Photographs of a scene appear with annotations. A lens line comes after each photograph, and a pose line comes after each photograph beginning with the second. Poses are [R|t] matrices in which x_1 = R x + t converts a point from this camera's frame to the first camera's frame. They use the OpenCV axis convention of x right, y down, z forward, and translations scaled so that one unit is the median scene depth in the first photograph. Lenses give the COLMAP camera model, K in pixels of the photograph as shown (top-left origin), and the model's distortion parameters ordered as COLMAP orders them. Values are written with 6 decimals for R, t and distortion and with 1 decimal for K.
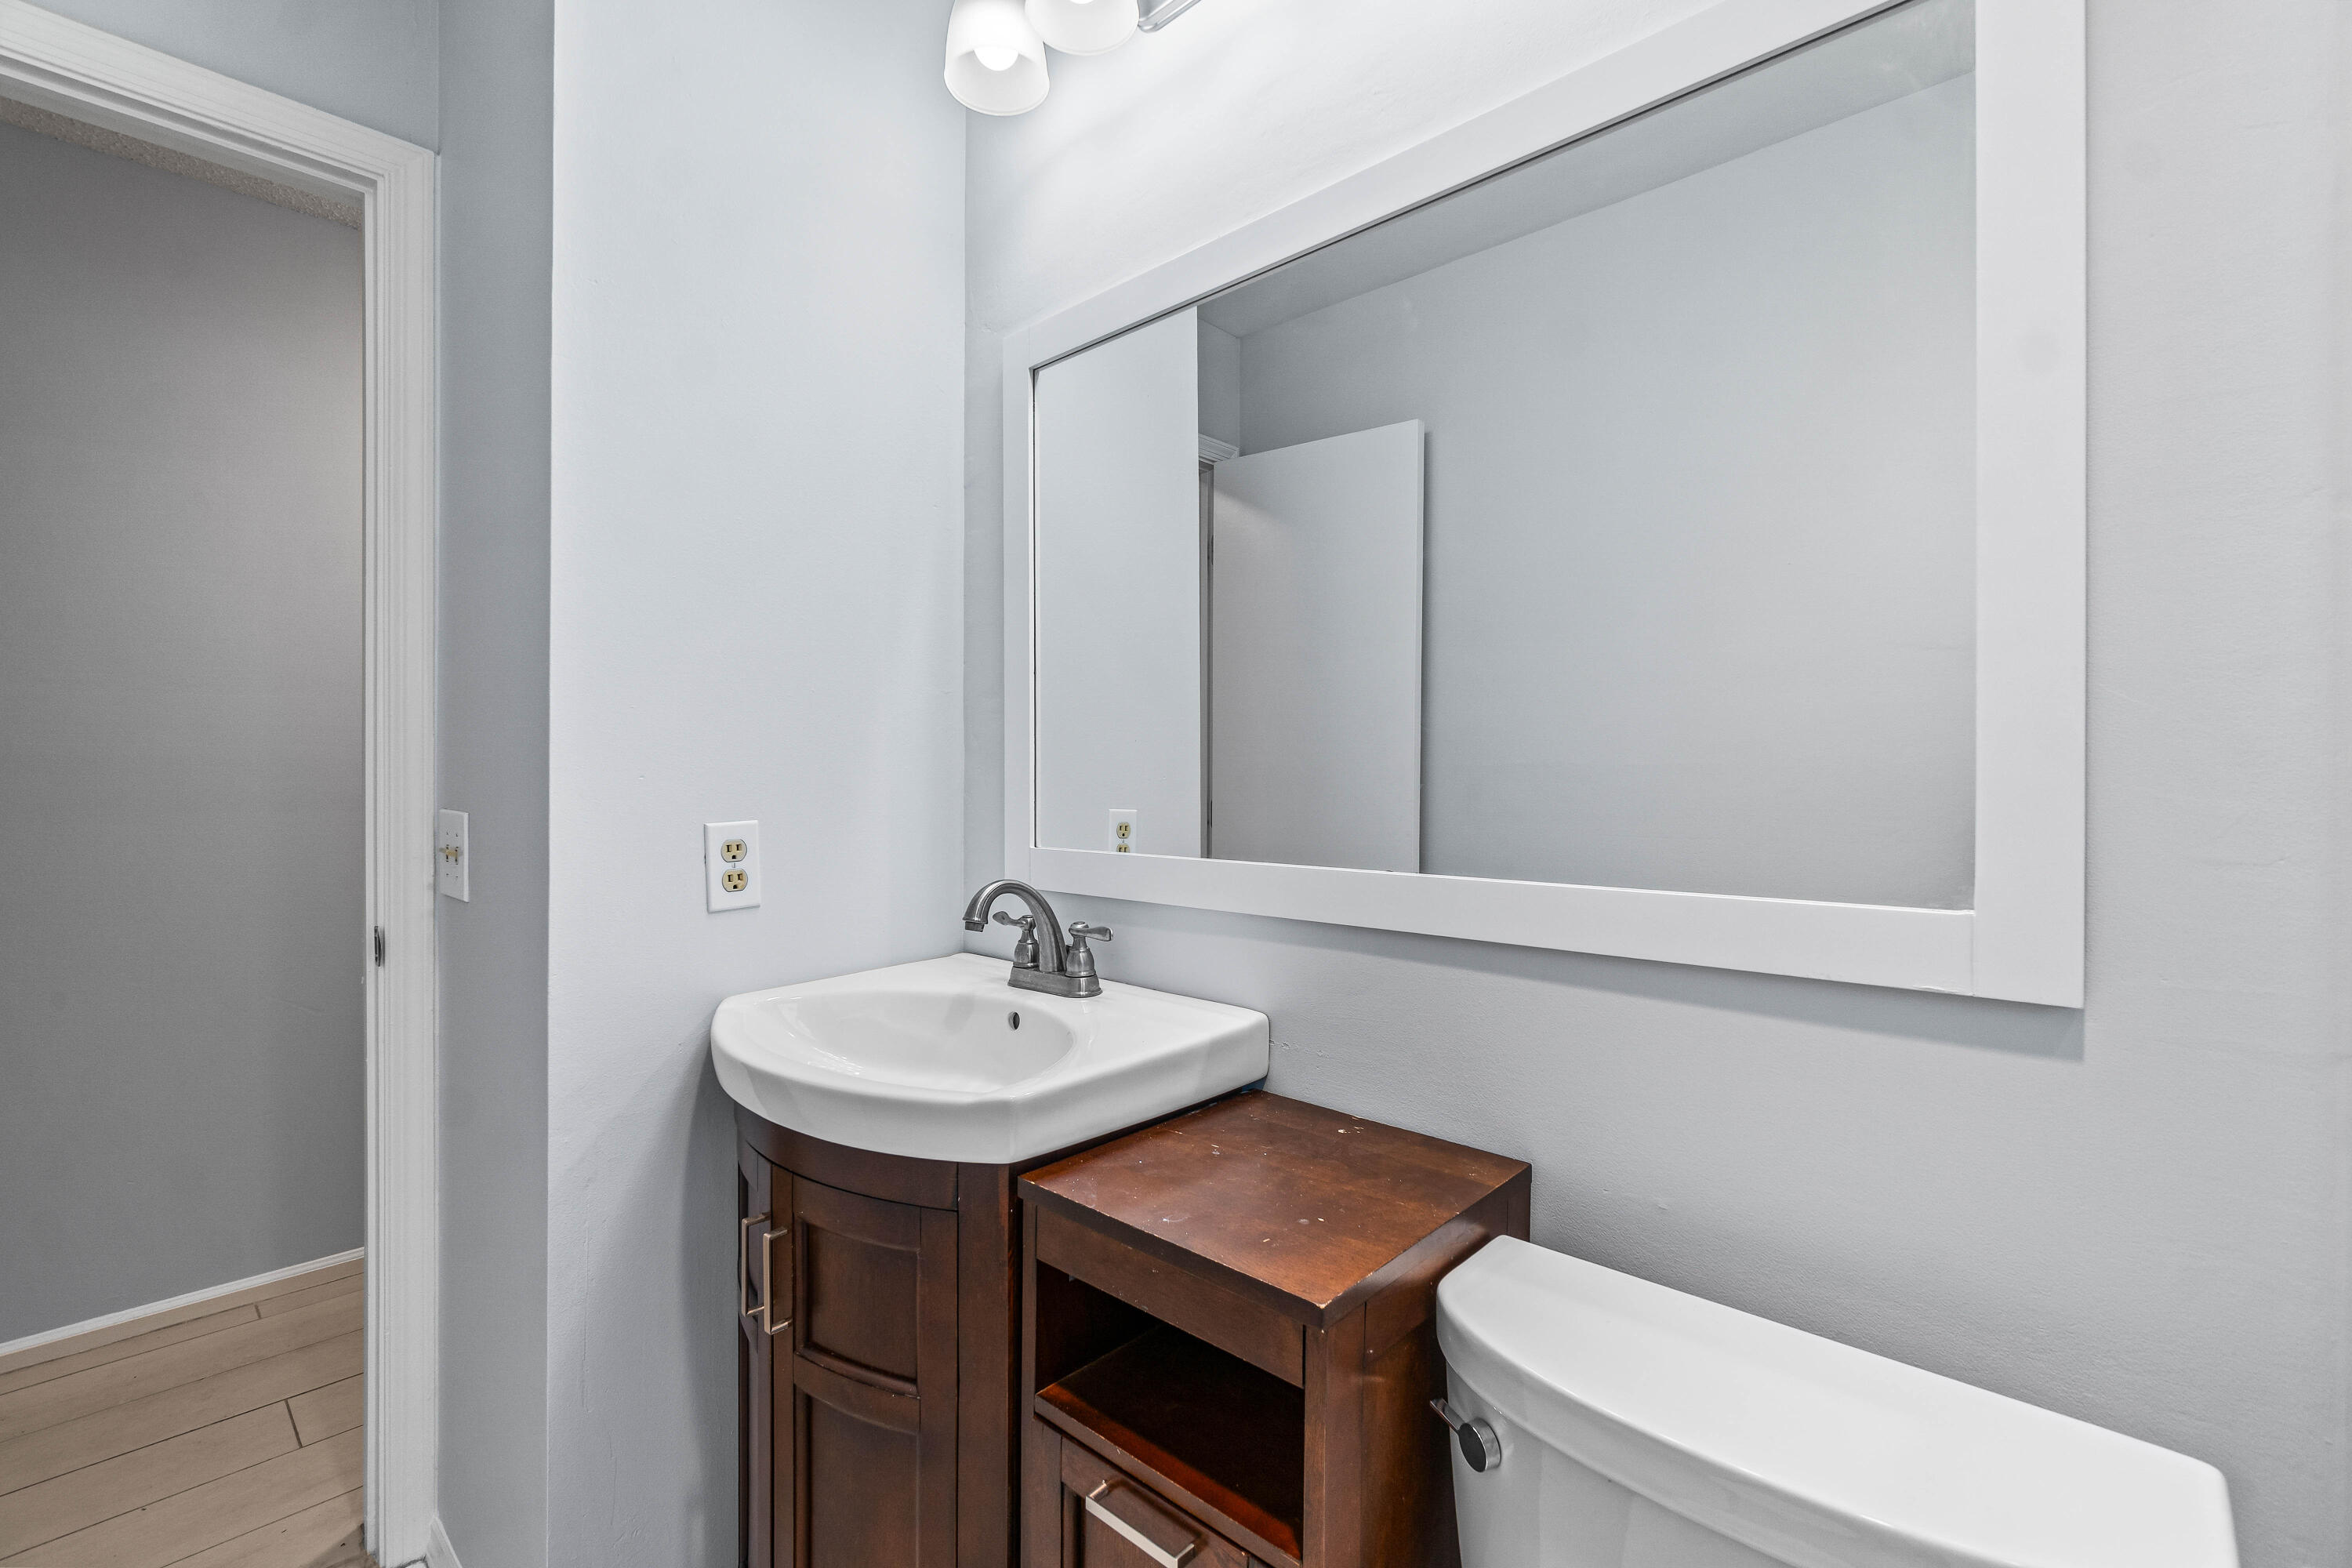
lens RADIAL K [[1028.2, 0, 1180.4], [0, 1028.2, 770.8], [0, 0, 1]] dist [-0.000172, -0.000077]
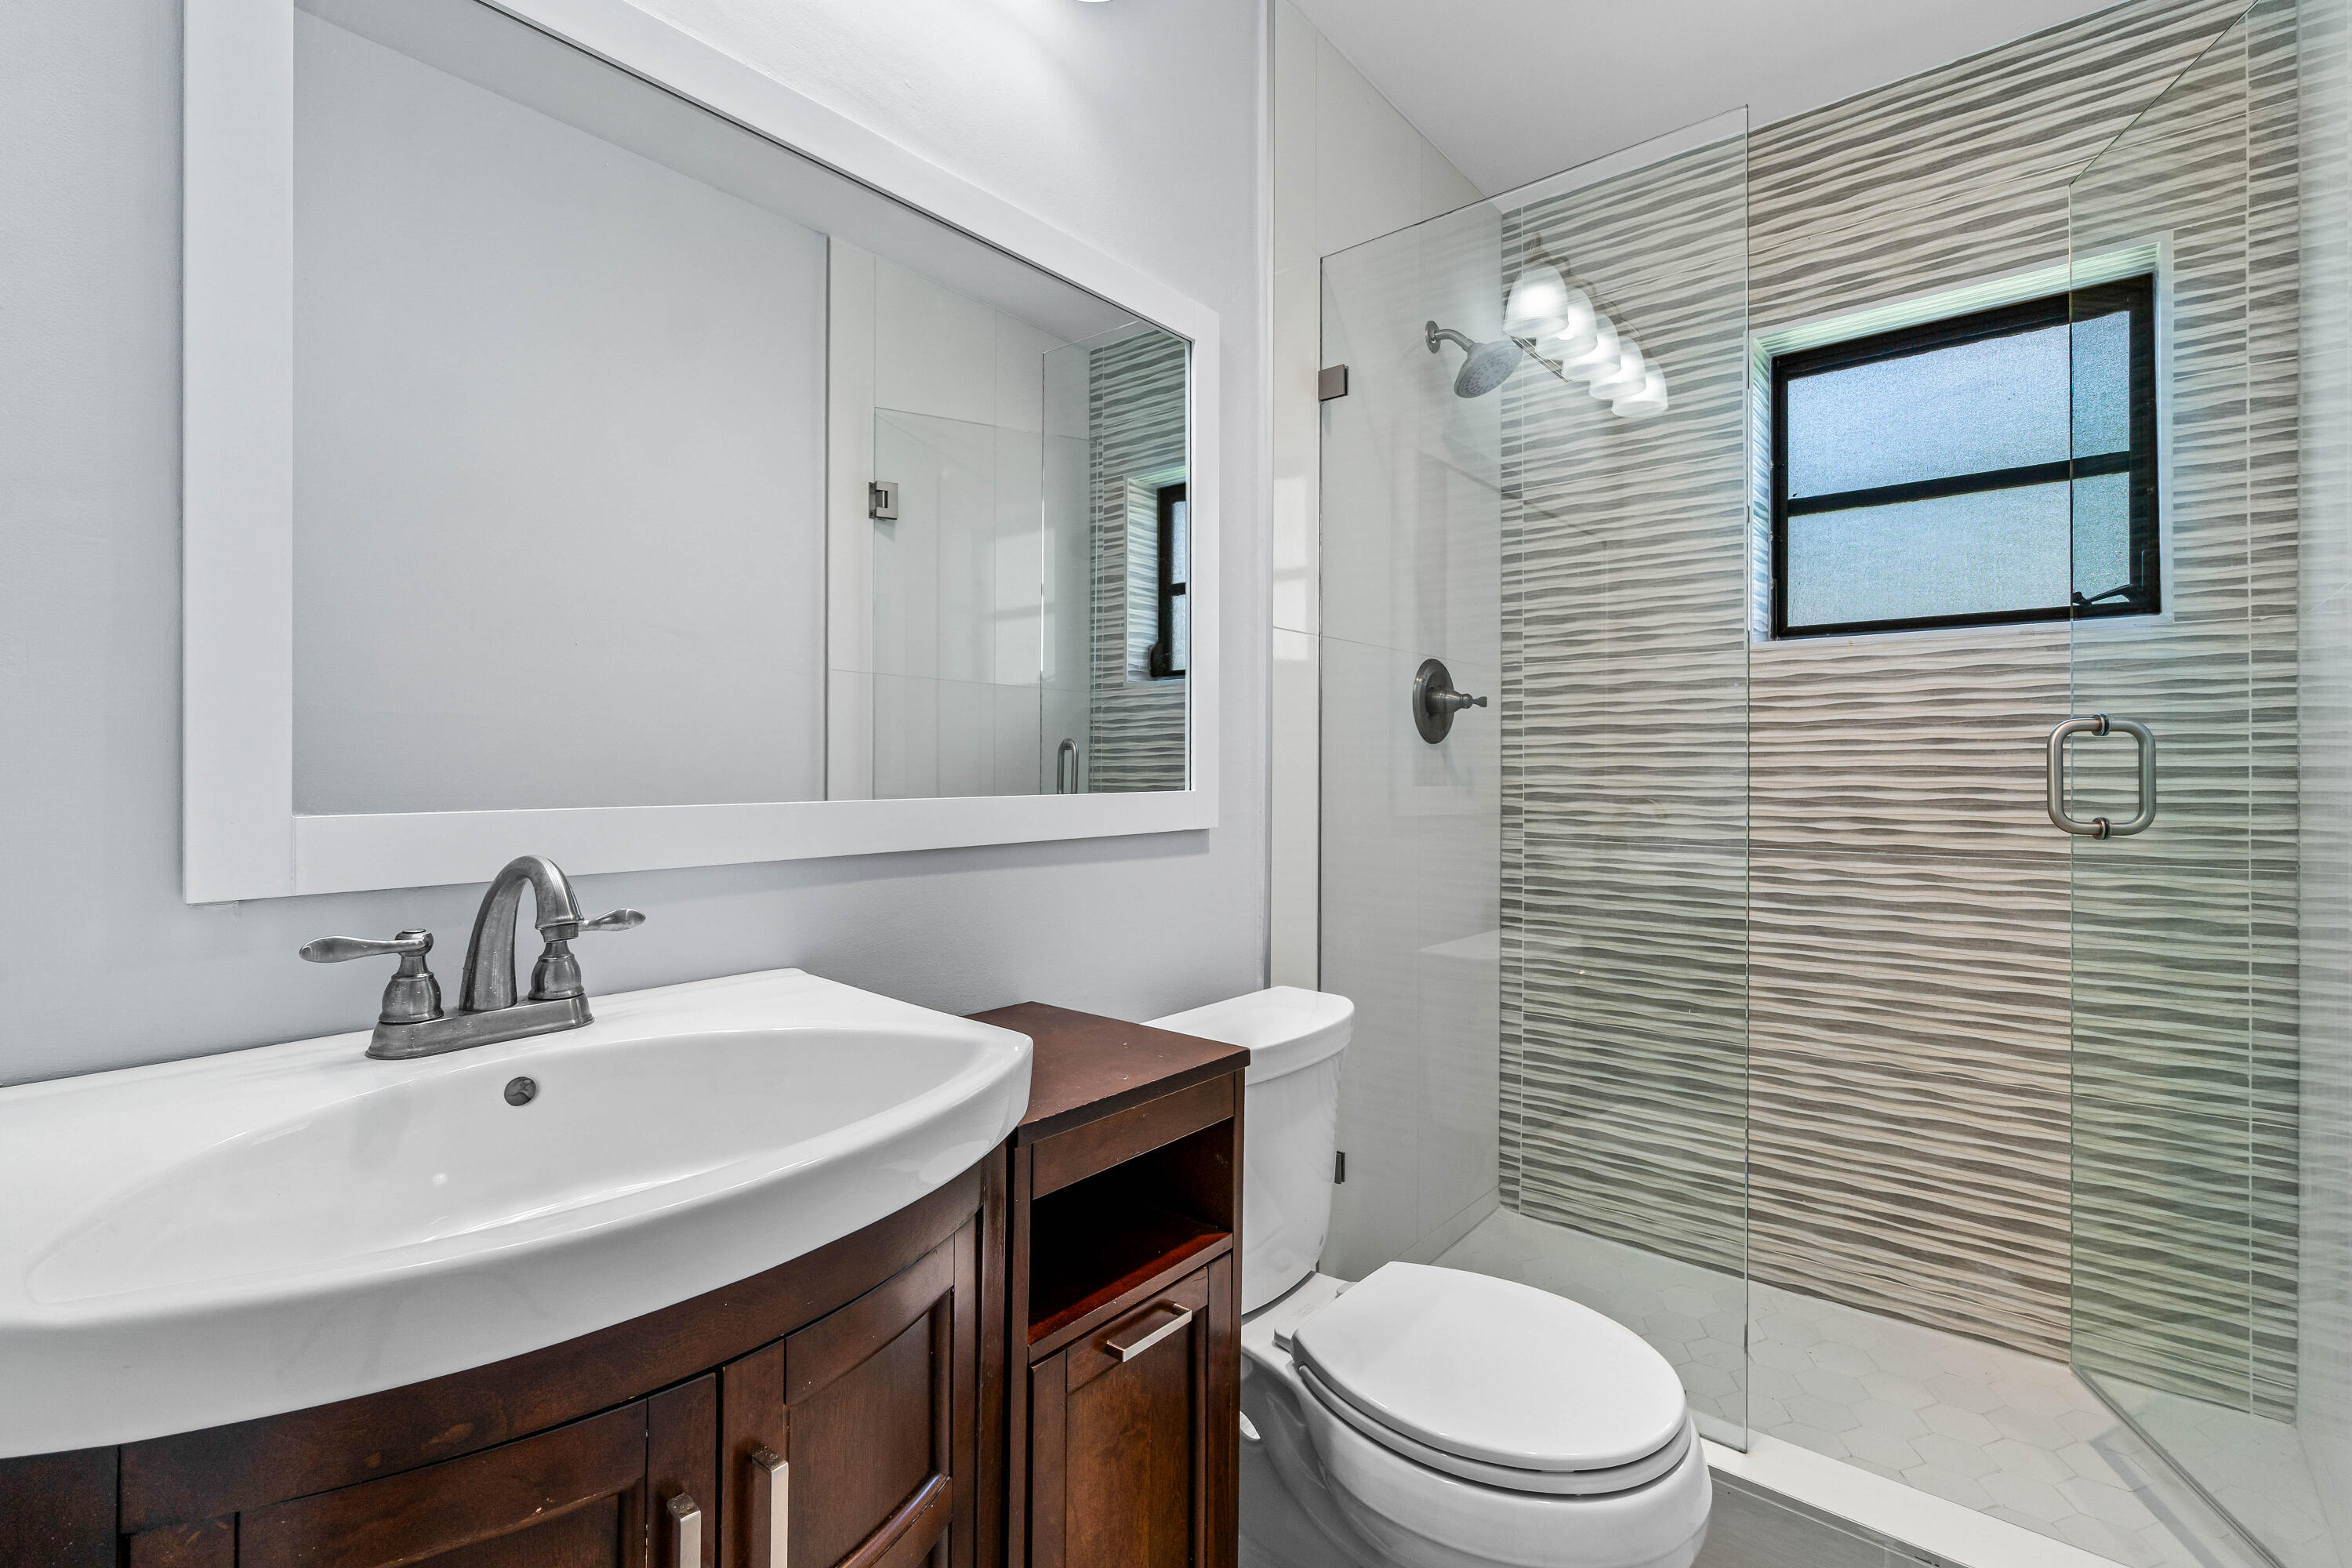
lens RADIAL K [[1126.2, 0, 1176.0], [0, 1126.2, 784.0], [0, 0, 1]] dist [-0.000749, -0.000048]
pose [[-0.028970, -0.024297, 0.999285, -1.033529], [-0.003889, 0.999700, 0.024194, 0.056381], [-0.999573, -0.003186, -0.029056, 0.793574]]
